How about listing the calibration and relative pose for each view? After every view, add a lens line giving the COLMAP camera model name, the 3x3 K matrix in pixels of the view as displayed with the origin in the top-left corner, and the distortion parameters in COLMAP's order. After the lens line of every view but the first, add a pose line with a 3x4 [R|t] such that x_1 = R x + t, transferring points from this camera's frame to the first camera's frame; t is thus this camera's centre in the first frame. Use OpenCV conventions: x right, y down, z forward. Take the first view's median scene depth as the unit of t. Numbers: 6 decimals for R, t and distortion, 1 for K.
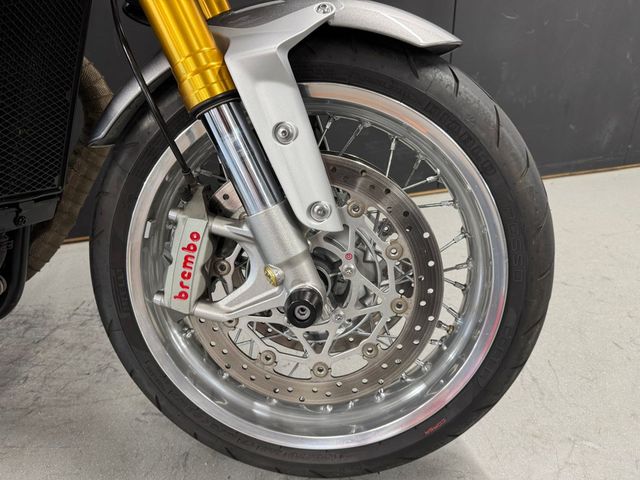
lens RADIAL K [[453.8, 0, 320.0], [0, 453.8, 240.0], [0, 0, 1]] dist [0.011445, -0.003953]
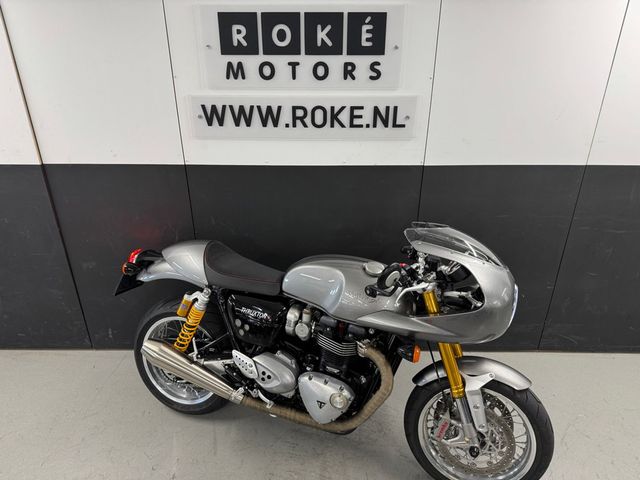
lens RADIAL K [[453.8, 0, 320.0], [0, 453.8, 240.0], [0, 0, 1]] dist [0.011445, -0.003953]
pose [[0.959714, 0.147101, -0.239397, -0.570971], [-0.150188, 0.988643, 0.005402, -1.310440], [0.237473, 0.030770, 0.970907, -2.829182]]
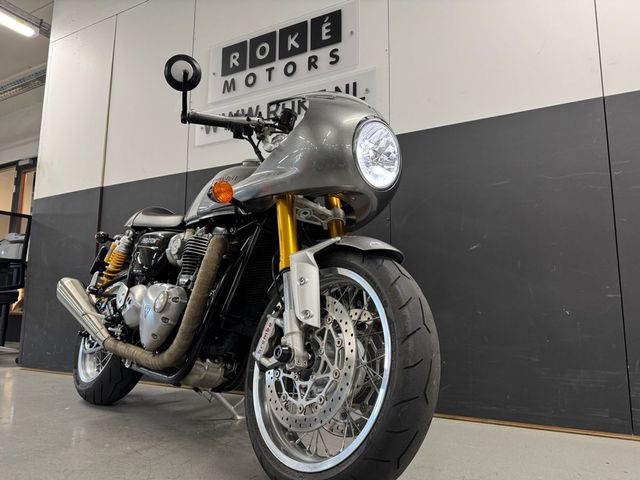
lens RADIAL K [[453.8, 0, 320.0], [0, 453.8, 240.0], [0, 0, 1]] dist [0.011445, -0.003953]
pose [[0.718779, -0.078827, -0.690755, 1.440092], [-0.338101, 0.828520, -0.446366, 0.541476], [0.607490, 0.554384, 0.568871, -0.385728]]
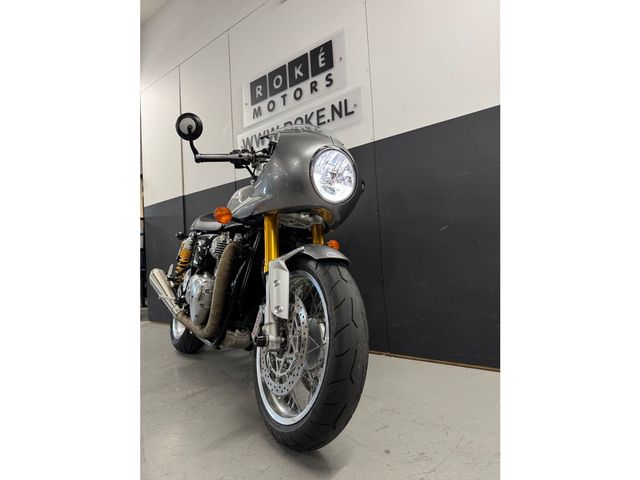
lens RADIAL K [[339.4, 0, 320.0], [0, 339.4, 240.0], [0, 0, 1]] dist [-0.001751, -0.000364]
pose [[0.594916, -0.055783, -0.801850, 1.767321], [-0.325616, 0.895342, -0.303871, 0.103793], [0.734880, 0.441872, 0.514489, -0.134602]]
